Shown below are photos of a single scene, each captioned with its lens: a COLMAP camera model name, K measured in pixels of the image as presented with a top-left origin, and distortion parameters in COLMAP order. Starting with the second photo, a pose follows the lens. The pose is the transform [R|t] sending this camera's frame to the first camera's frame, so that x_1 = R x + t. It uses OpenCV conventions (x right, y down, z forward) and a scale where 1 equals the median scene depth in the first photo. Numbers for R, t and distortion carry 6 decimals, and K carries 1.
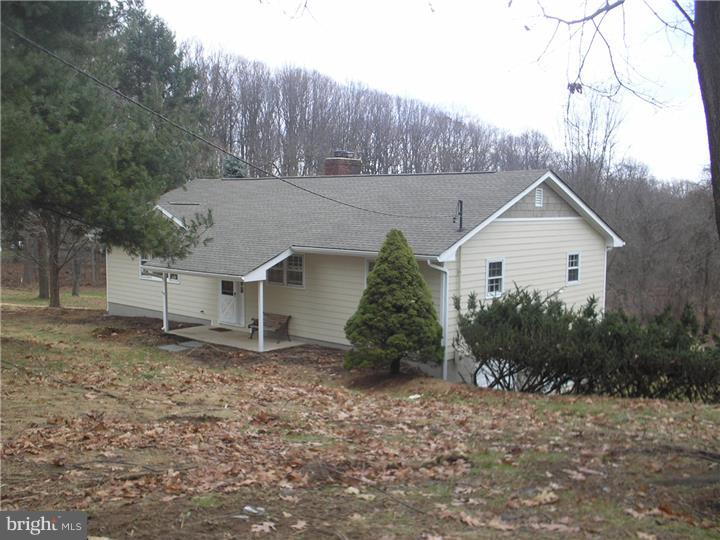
lens RADIAL K [[772.2, 0, 347.0], [0, 772.2, 278.6], [0, 0, 1]] dist [-0.056017, 0.010003]
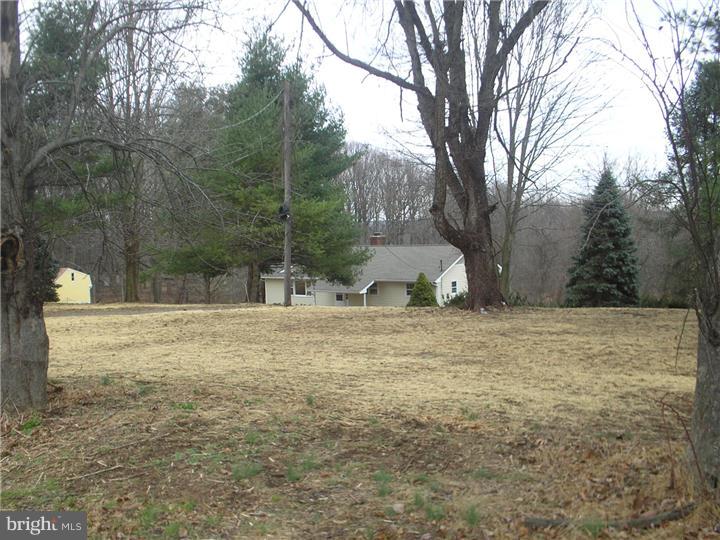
lens RADIAL K [[772.2, 0, 347.0], [0, 772.2, 278.6], [0, 0, 1]] dist [-0.056017, 0.010003]
pose [[0.995096, -0.046960, 0.087059, -0.433977], [0.048865, 0.998608, -0.019880, 0.003731], [-0.086004, 0.024036, 0.996005, -1.730294]]
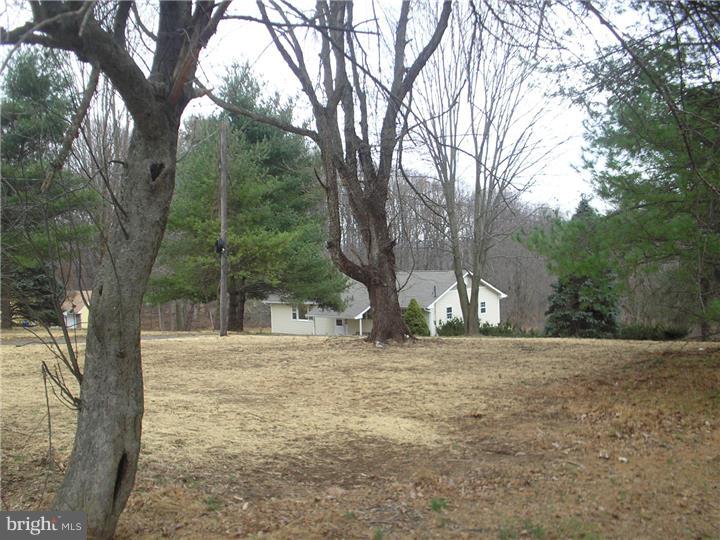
lens RADIAL K [[772.2, 0, 347.0], [0, 772.2, 278.6], [0, 0, 1]] dist [-0.056017, 0.010003]
pose [[0.998817, -0.044864, 0.018745, -0.220932], [0.045751, 0.997704, -0.049938, -0.003909], [-0.016461, 0.050736, 0.998576, -1.785210]]
